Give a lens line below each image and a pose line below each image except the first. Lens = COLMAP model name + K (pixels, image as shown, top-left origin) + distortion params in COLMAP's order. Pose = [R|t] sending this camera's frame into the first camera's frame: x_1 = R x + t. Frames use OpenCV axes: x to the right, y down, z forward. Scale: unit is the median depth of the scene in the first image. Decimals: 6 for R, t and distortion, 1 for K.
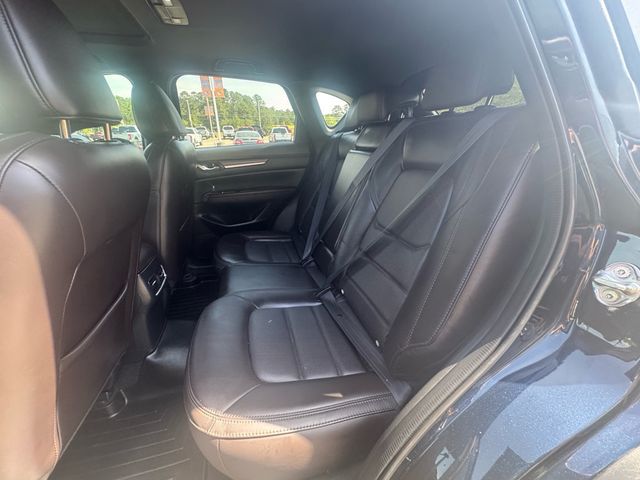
lens RADIAL K [[264.5, 0, 322.1], [0, 264.5, 239.2], [0, 0, 1]] dist [-0.001148, -0.000350]
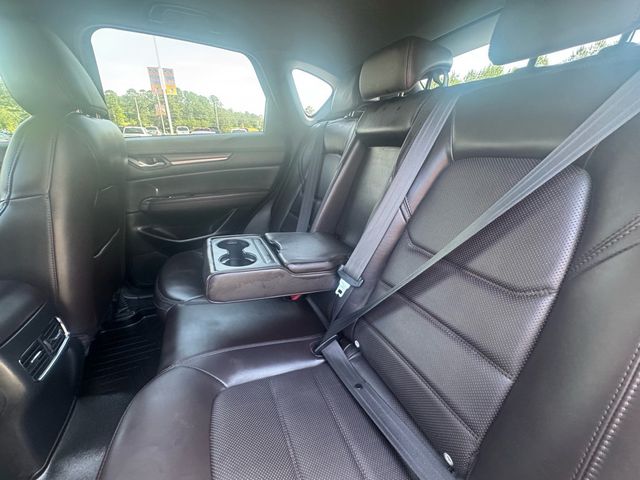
lens RADIAL K [[264.5, 0, 321.1], [0, 264.5, 240.6], [0, 0, 1]] dist [-0.001148, -0.000350]
pose [[0.991022, -0.032053, 0.129799, -0.078263], [0.033143, 0.999431, -0.006246, -0.052442], [-0.129525, 0.010491, 0.991521, 0.301082]]
